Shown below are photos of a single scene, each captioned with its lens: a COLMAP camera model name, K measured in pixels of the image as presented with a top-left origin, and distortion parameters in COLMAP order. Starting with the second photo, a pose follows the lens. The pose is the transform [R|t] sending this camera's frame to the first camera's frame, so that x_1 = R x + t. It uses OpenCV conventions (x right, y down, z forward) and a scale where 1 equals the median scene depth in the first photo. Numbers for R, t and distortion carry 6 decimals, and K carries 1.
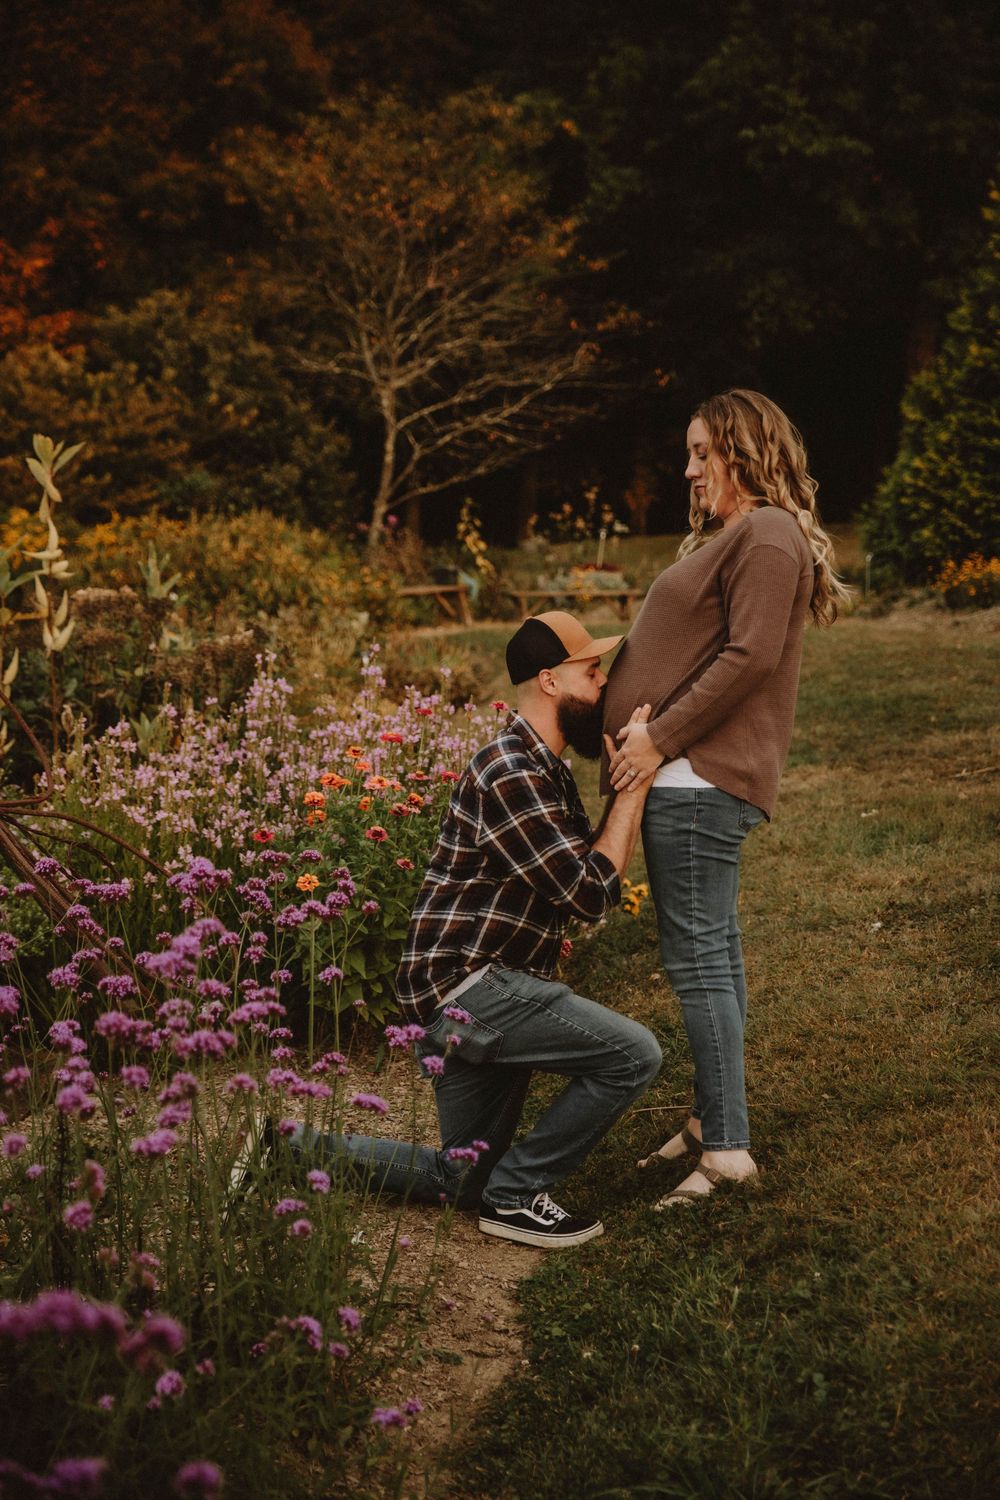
lens RADIAL K [[2699.4, 0, 500.0], [0, 2699.4, 750.0], [0, 0, 1]] dist [0.186485, 0.126391]
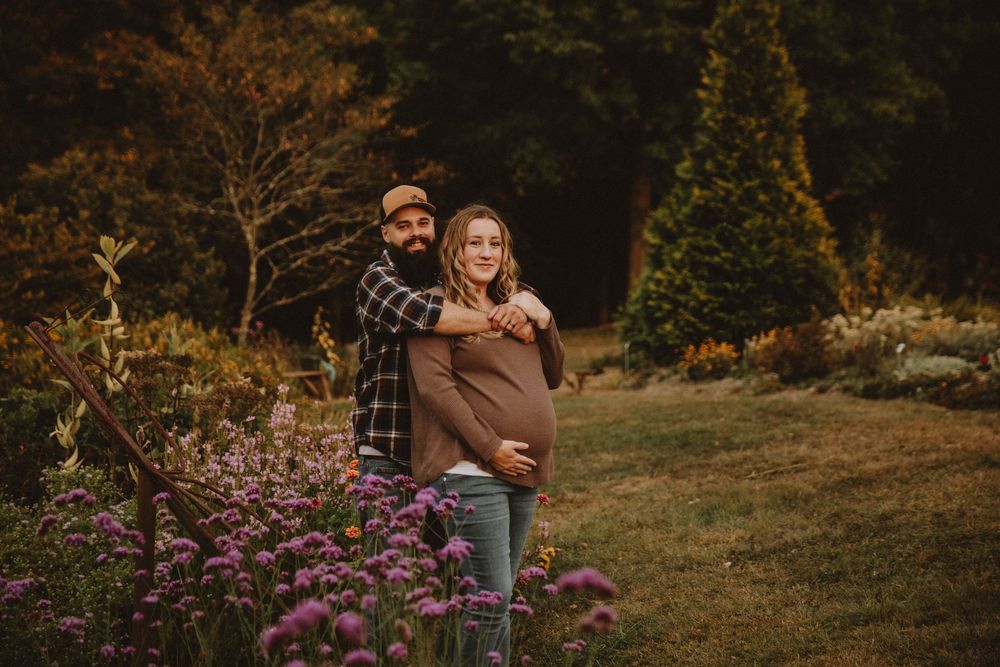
lens RADIAL K [[2241.2, 0, 500.7], [0, 2241.2, 310.3], [0, 0, 1]] dist [0.093719, 4.997493]
pose [[0.992776, -0.015447, 0.118986, -0.055705], [0.027944, 0.994176, -0.104086, 0.024467], [-0.116685, 0.106659, 0.987425, -0.079453]]
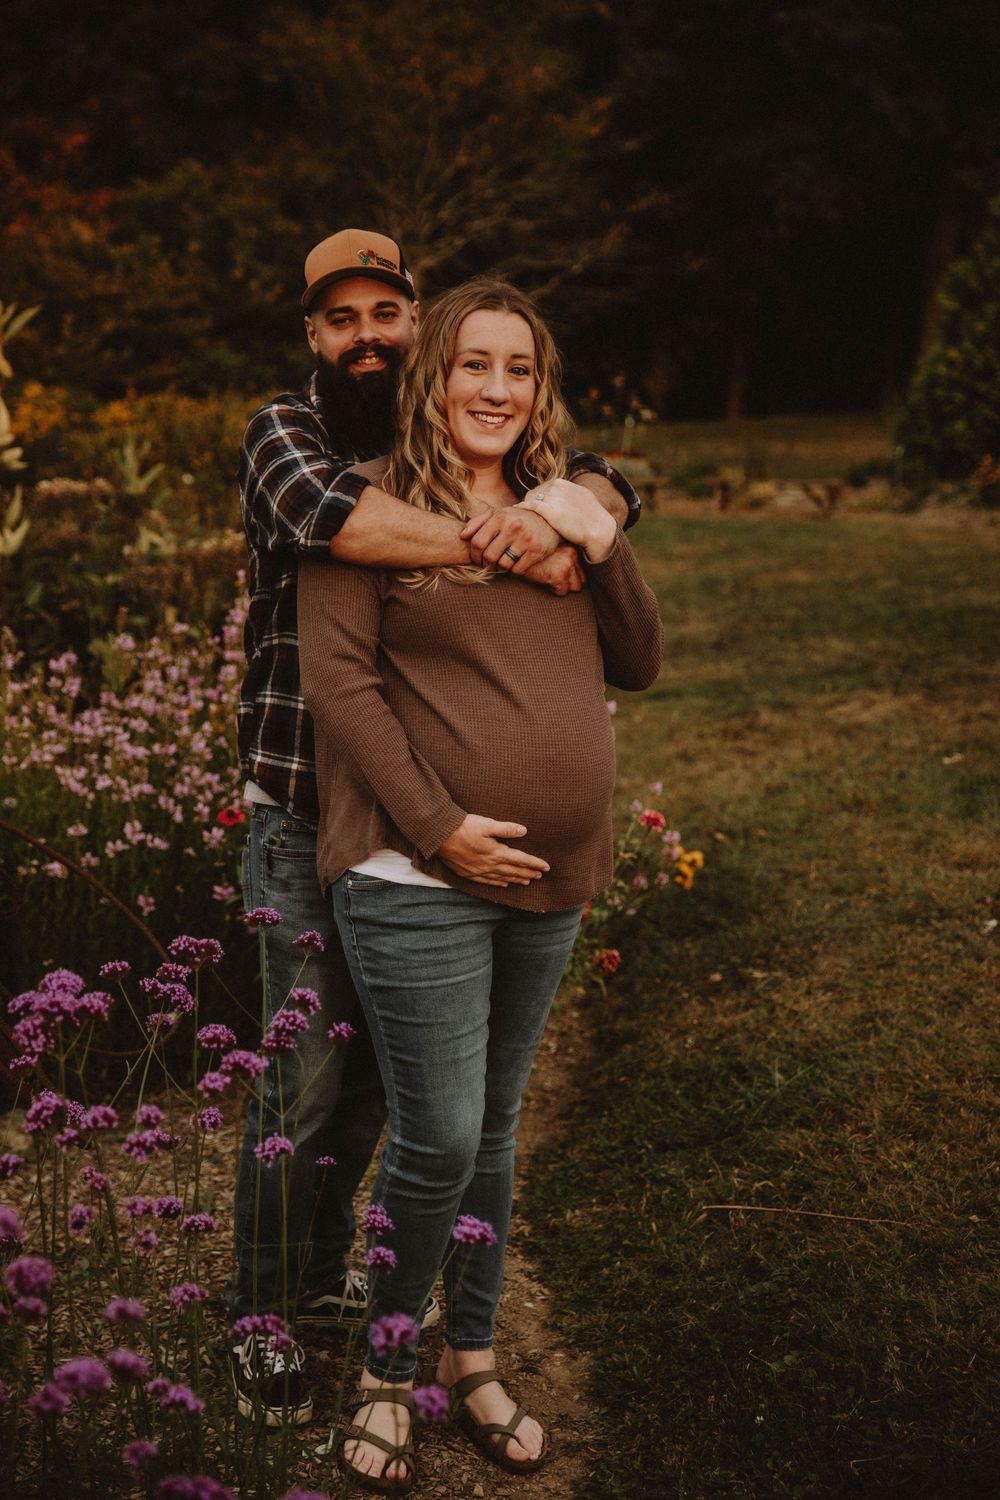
lens RADIAL K [[2331.7, 0, 500.0], [0, 2331.7, 750.0], [0, 0, 1]] dist [0.150310, -0.045662]
pose [[0.999760, 0.021368, -0.004821, -0.002867], [-0.021016, 0.997731, 0.063959, -0.013809], [0.006176, -0.063843, 0.997941, 0.141166]]
